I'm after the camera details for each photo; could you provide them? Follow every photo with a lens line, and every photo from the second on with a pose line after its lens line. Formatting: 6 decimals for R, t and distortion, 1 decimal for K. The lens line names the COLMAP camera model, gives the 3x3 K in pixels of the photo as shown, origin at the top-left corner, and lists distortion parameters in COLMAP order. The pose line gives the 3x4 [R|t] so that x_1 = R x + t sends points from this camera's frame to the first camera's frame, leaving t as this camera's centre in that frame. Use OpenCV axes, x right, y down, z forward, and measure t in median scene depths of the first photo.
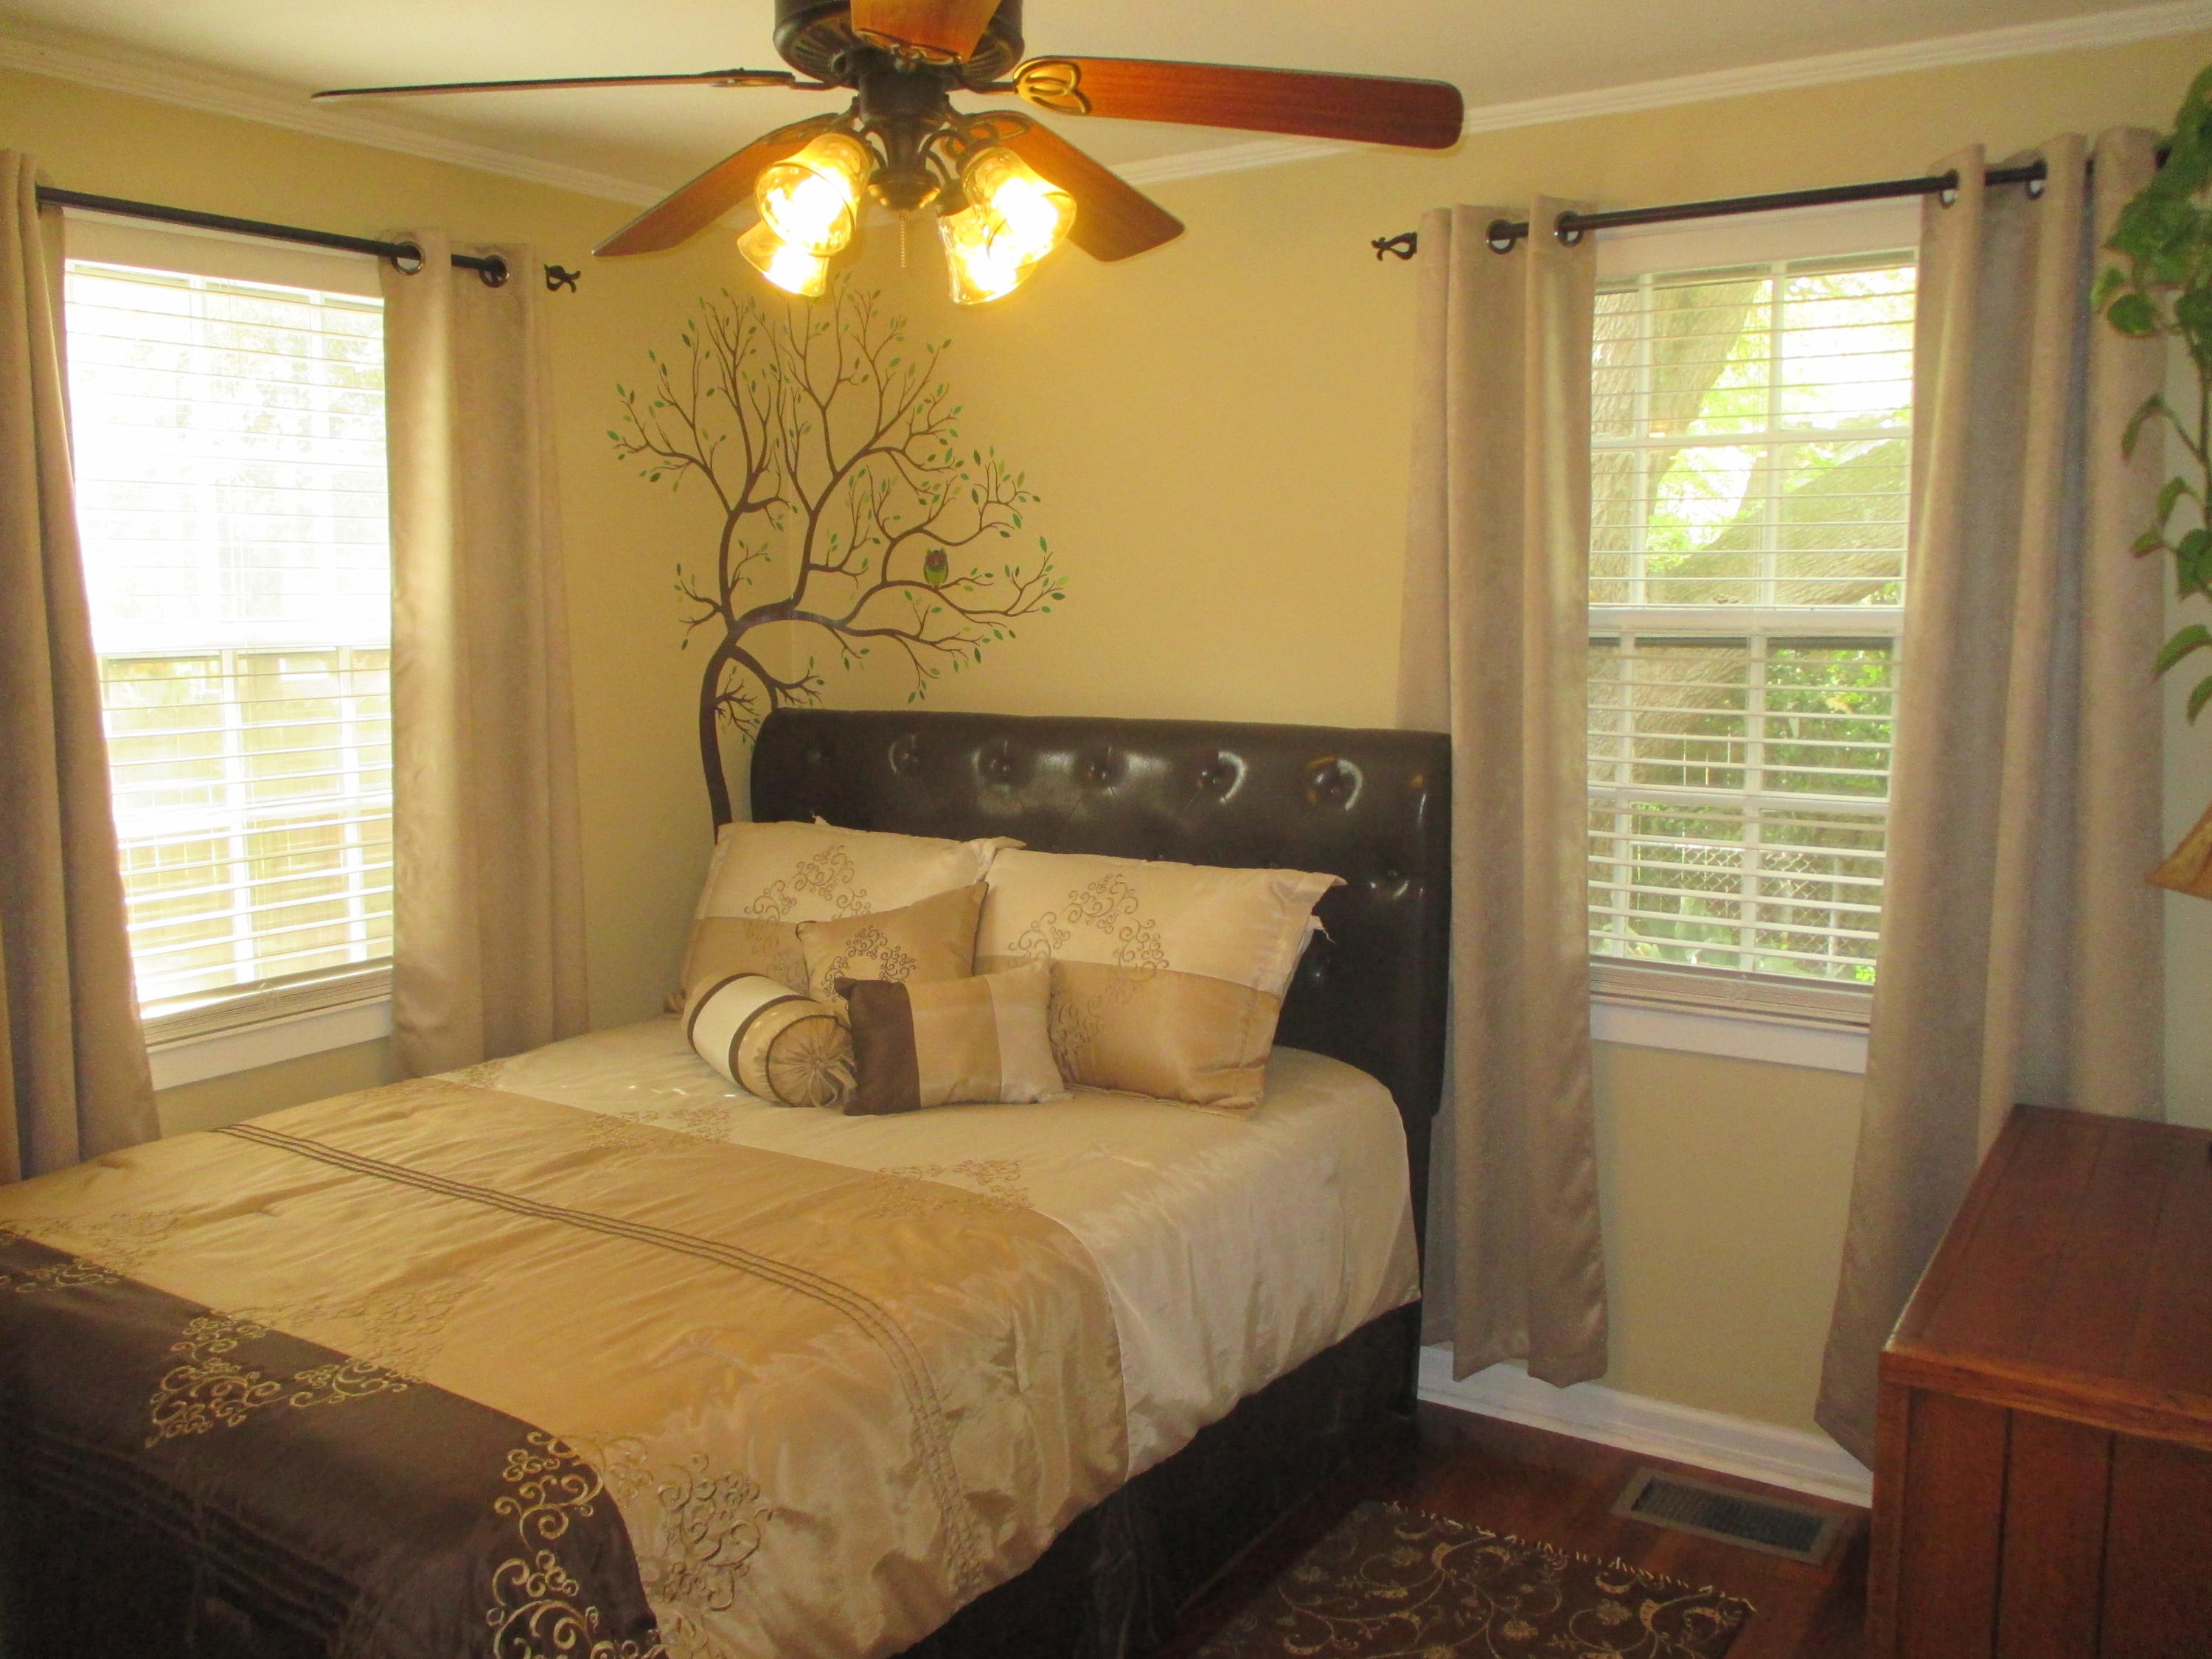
lens RADIAL K [[1883.9, 0, 1094.0], [0, 1883.9, 826.2], [0, 0, 1]] dist [0.008490, -0.046242]
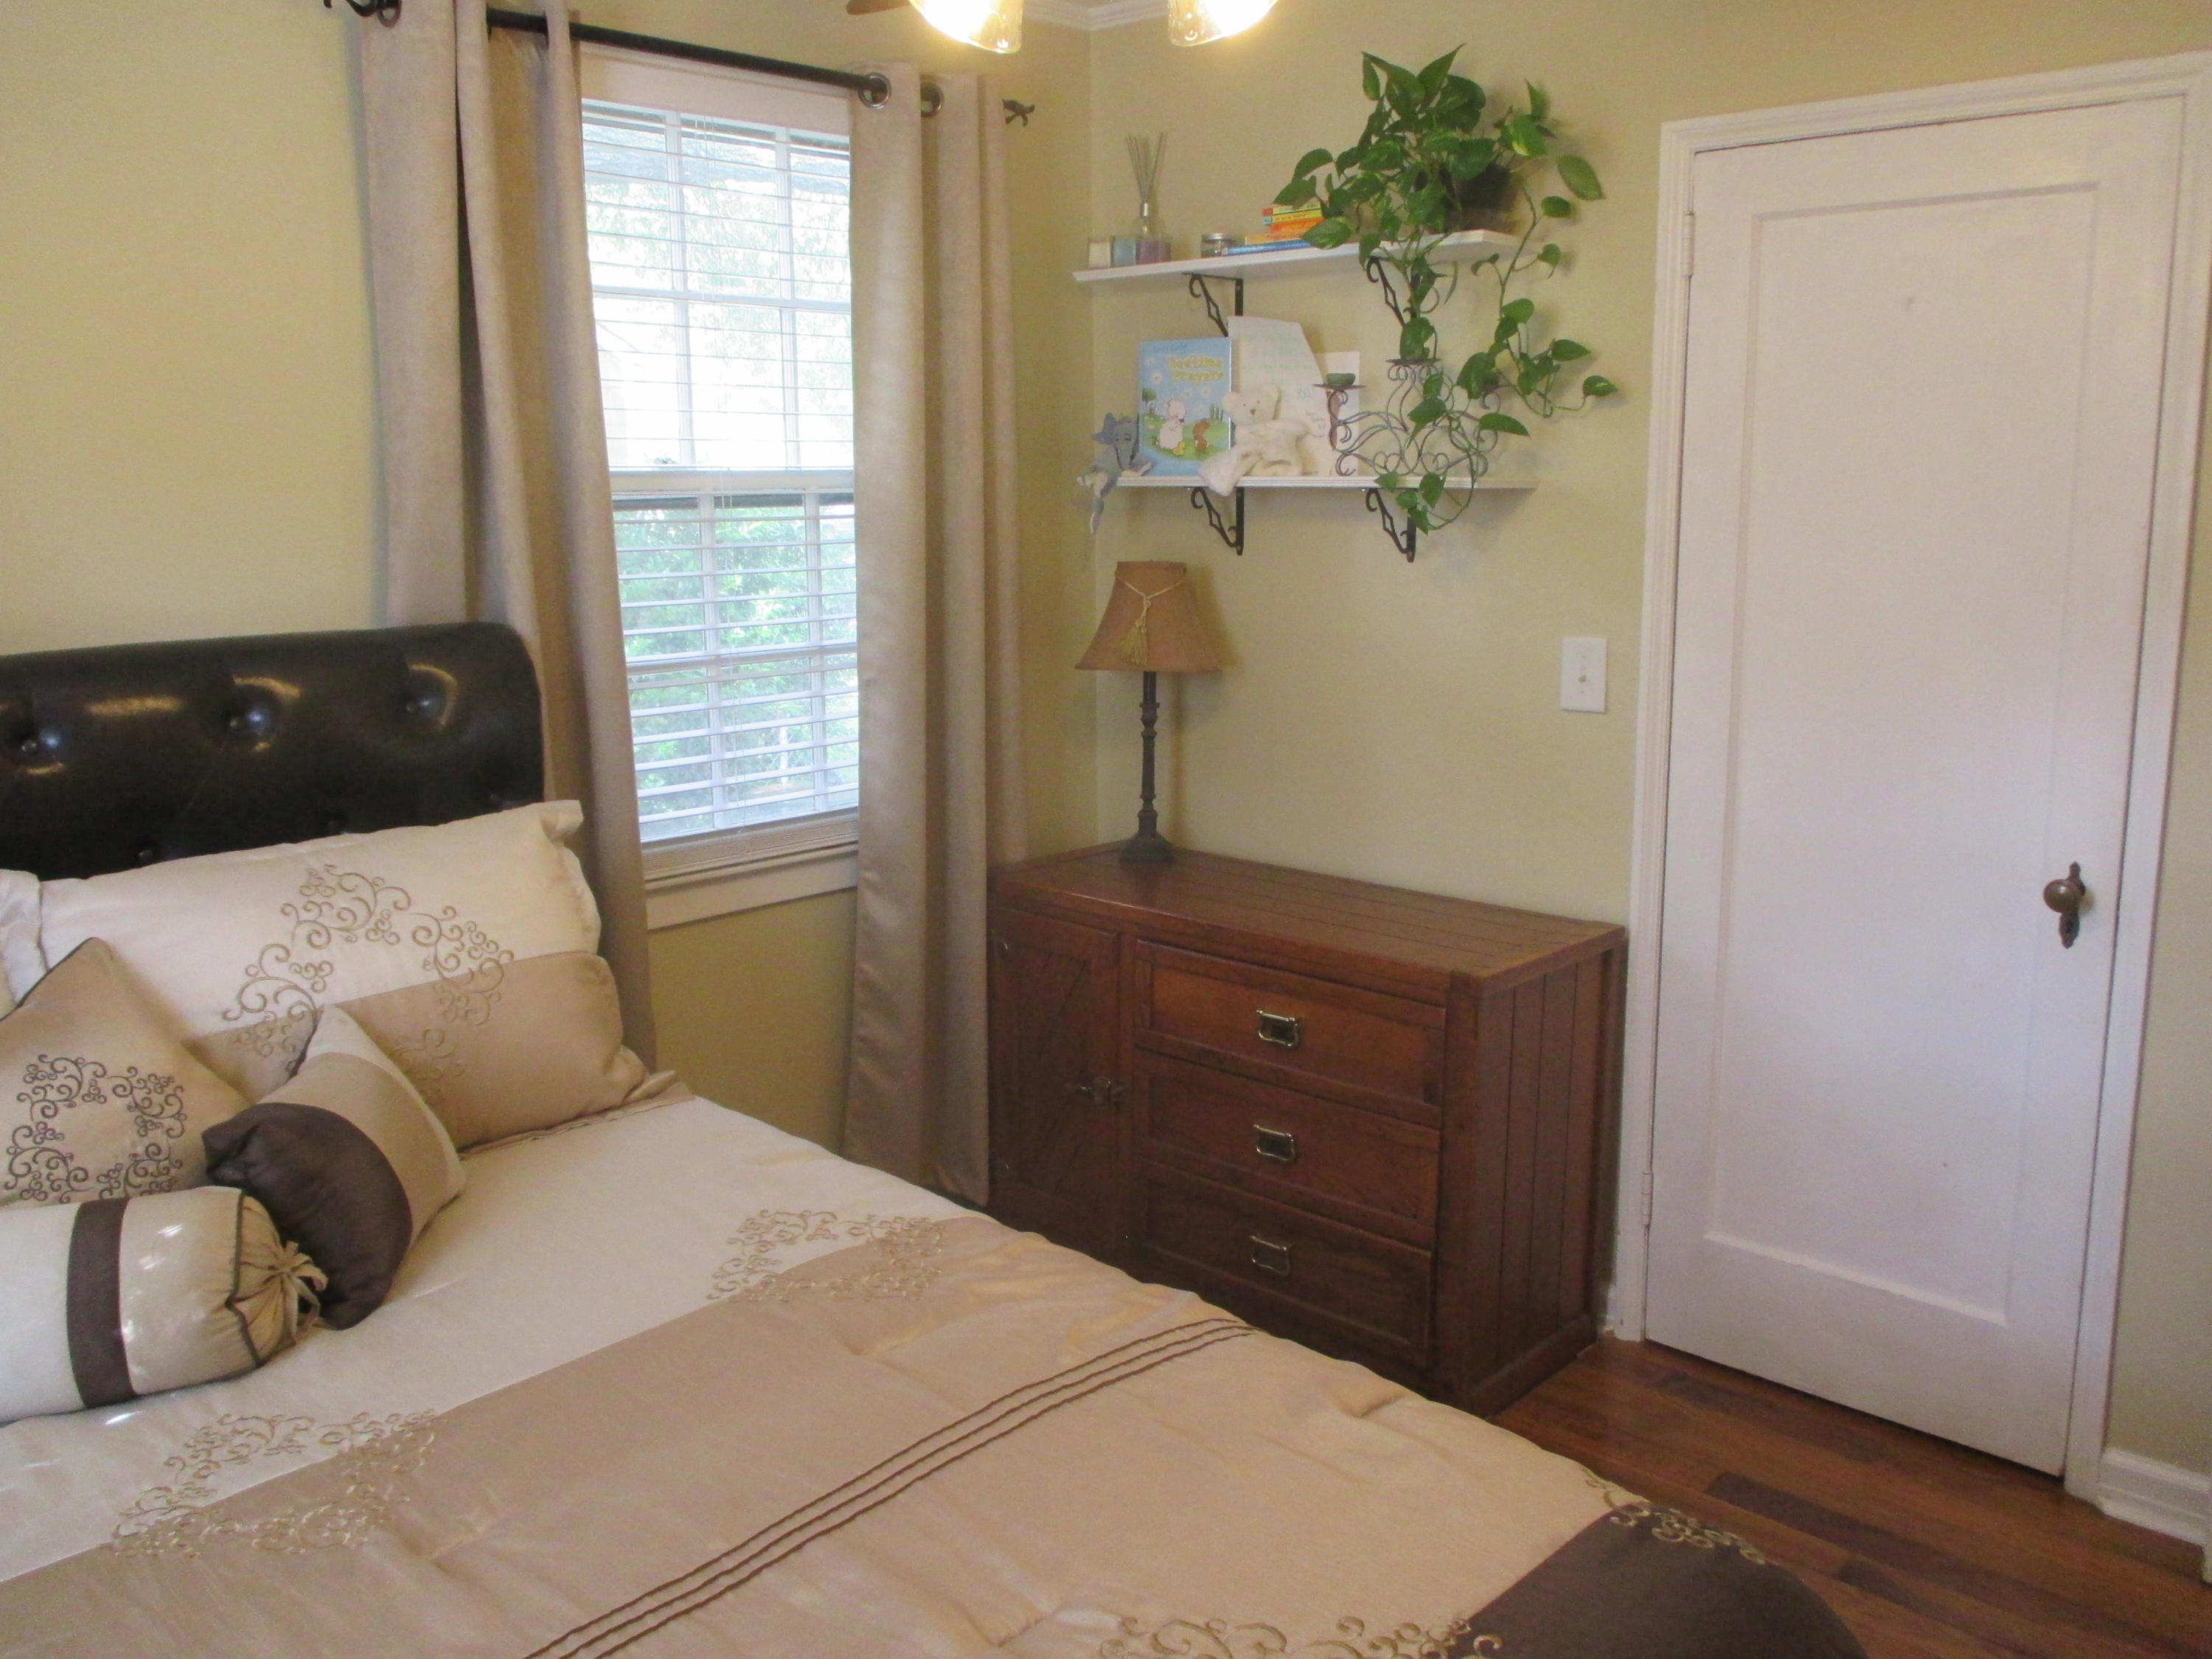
lens RADIAL K [[1883.9, 0, 1094.0], [0, 1883.9, 826.2], [0, 0, 1]] dist [0.008490, -0.046242]
pose [[0.147277, -0.185959, 0.971457, -0.640663], [0.122574, 0.978028, 0.168634, -0.072983], [-0.981471, 0.094240, 0.166835, 0.651356]]
